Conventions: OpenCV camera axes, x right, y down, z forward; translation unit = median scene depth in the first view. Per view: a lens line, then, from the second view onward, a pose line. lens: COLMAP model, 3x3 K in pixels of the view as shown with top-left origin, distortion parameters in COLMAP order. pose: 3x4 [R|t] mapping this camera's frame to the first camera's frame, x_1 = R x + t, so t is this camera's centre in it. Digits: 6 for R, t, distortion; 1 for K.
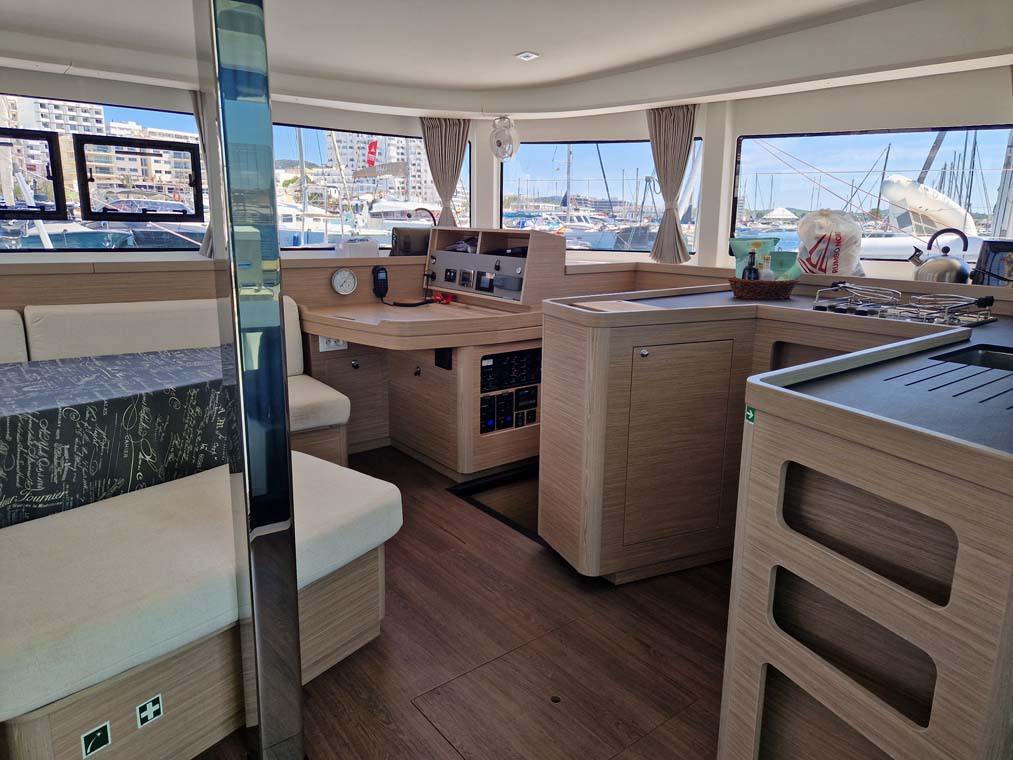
lens RADIAL K [[689.1, 0, 506.5], [0, 689.1, 380.0], [0, 0, 1]] dist [0.006277, 0.000520]
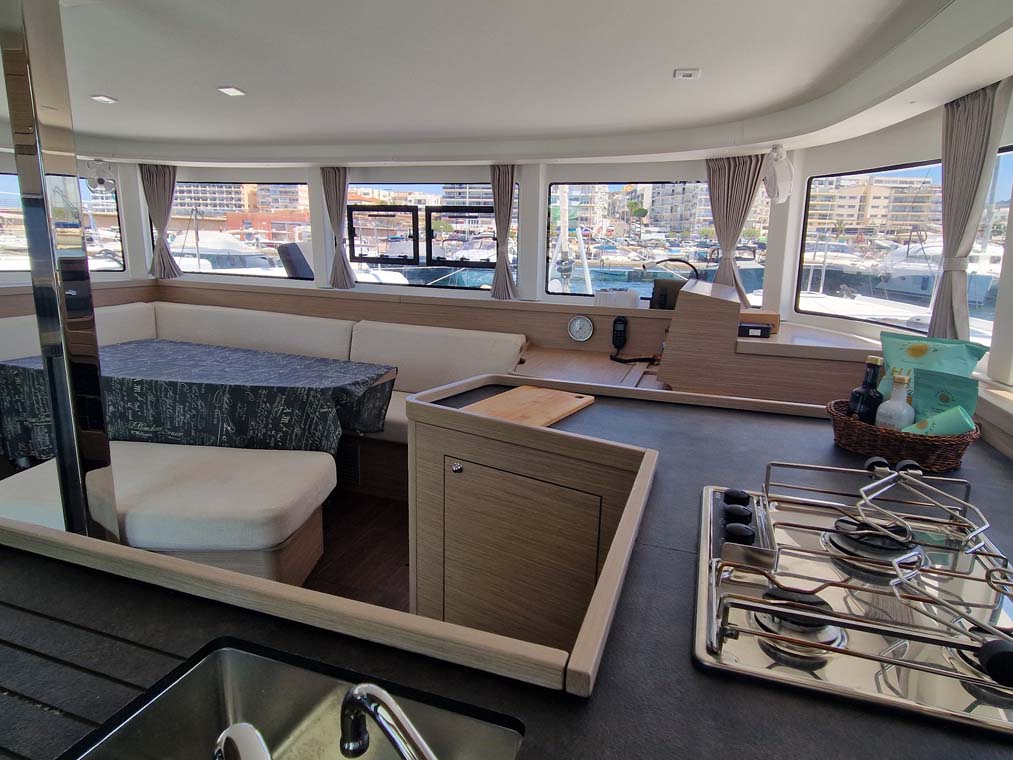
lens RADIAL K [[594.3, 0, 508.2], [0, 594.3, 360.7], [0, 0, 1]] dist [0.004859, 0.000523]
pose [[0.527495, 0.158297, -0.834680, 0.558907], [-0.205034, 0.977166, 0.055744, -0.148344], [0.824445, 0.141733, 0.547907, 0.516138]]
